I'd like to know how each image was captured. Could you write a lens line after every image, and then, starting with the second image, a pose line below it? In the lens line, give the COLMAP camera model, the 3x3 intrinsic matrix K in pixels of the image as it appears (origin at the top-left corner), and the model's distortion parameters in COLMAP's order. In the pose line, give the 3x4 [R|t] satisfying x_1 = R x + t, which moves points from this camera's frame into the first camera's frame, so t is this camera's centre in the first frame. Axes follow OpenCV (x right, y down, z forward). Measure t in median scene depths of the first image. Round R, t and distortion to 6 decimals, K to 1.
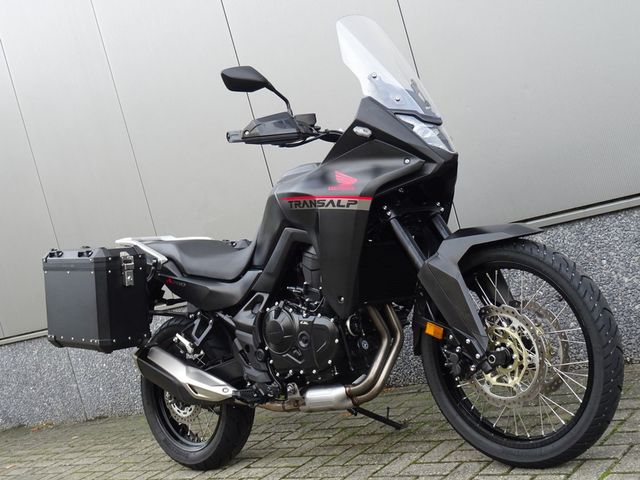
lens RADIAL K [[862.2, 0, 320.1], [0, 862.2, 238.6], [0, 0, 1]] dist [-0.031815, 0.000000]
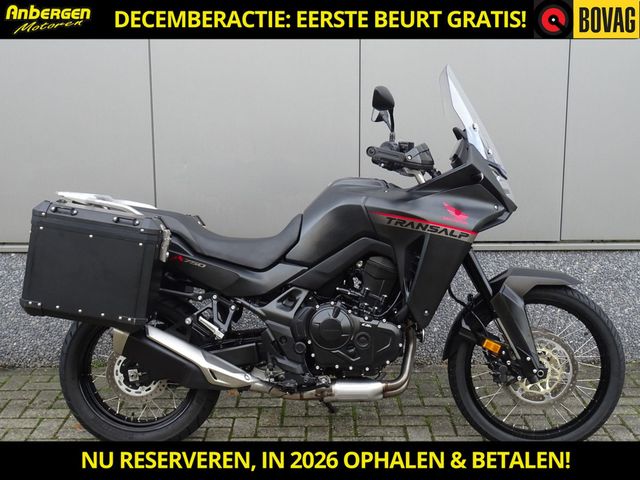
lens RADIAL K [[862.2, 0, 320.9], [0, 862.2, 241.1], [0, 0, 1]] dist [-0.031815, 0.000000]
pose [[0.750301, 0.137030, 0.646739, -0.788105], [-0.180787, 0.983521, 0.001349, 0.000499], [-0.635897, -0.117934, 0.762710, 0.202565]]
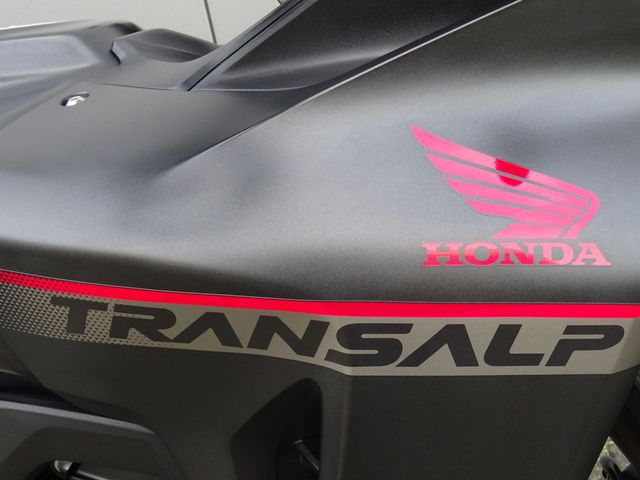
lens RADIAL K [[862.2, 0, 319.0], [0, 862.2, 239.8], [0, 0, 1]] dist [-0.031815, 0.000000]
pose [[0.773946, -0.145292, 0.616358, -0.094653], [-0.003859, 0.972223, 0.234024, -0.089893], [-0.633240, -0.183500, 0.751888, 0.823135]]
